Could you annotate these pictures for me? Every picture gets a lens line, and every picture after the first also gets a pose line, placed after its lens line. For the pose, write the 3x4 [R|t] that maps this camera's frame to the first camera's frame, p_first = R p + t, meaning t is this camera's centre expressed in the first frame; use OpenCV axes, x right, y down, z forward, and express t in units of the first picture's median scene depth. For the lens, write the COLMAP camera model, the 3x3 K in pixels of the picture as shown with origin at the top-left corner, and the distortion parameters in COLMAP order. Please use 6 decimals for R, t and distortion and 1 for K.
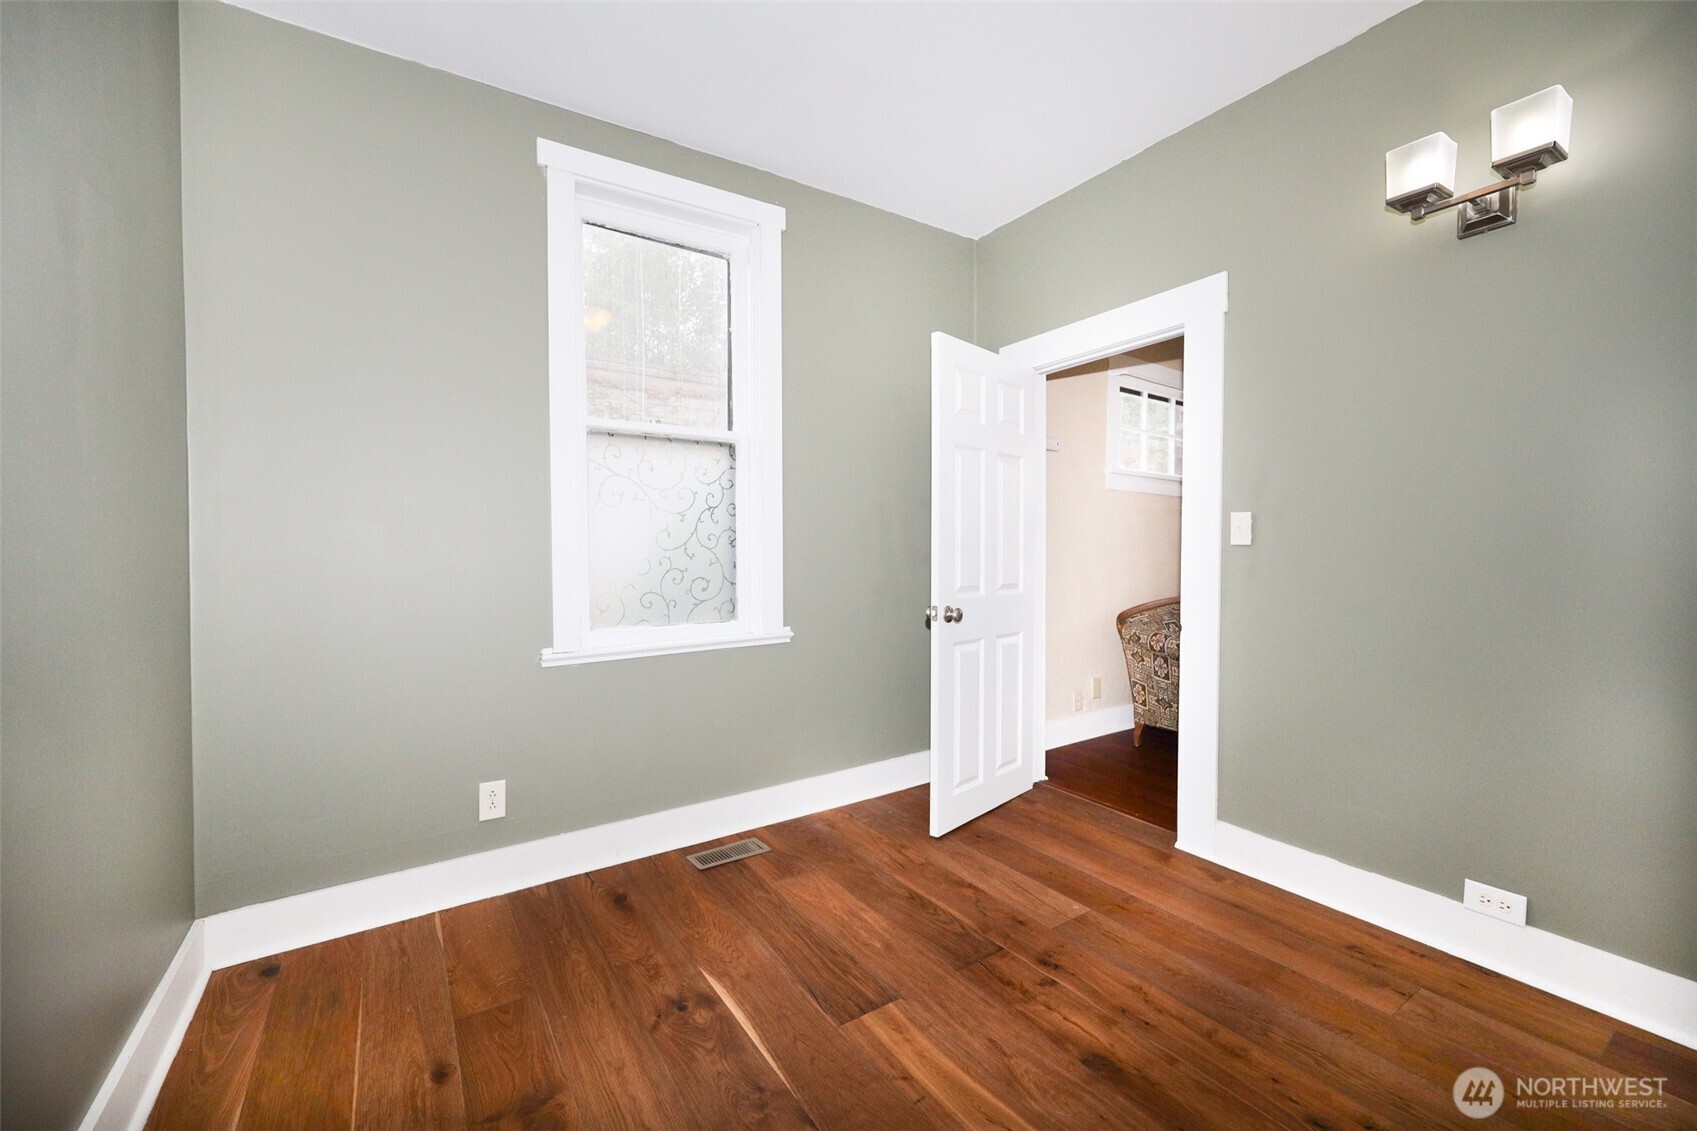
lens RADIAL K [[680.2, 0, 840.7], [0, 680.2, 571.1], [0, 0, 1]] dist [0.001350, 0.000151]
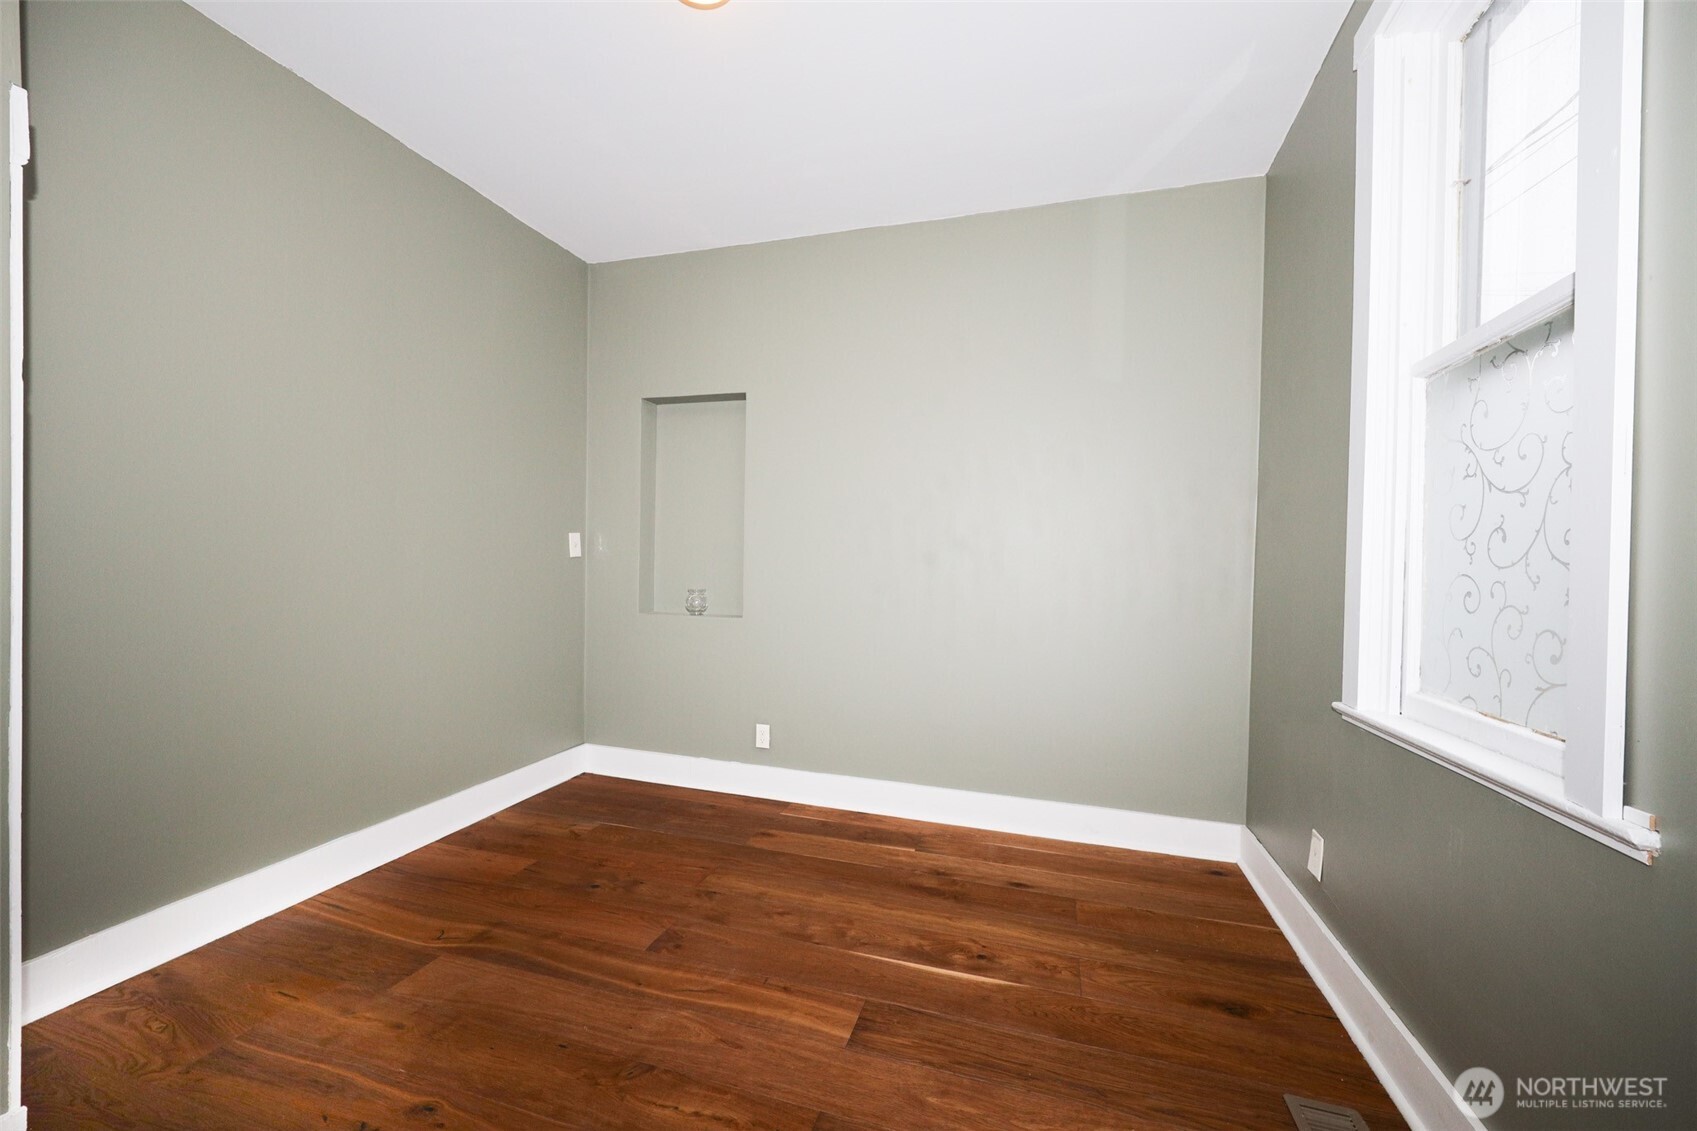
lens RADIAL K [[680.2, 0, 840.7], [0, 680.2, 571.1], [0, 0, 1]] dist [0.001350, 0.000151]
pose [[-0.778828, -0.005649, -0.627212, 0.687887], [-0.027128, 0.999327, 0.024684, -0.043817], [0.626651, 0.036239, -0.778457, 1.719706]]
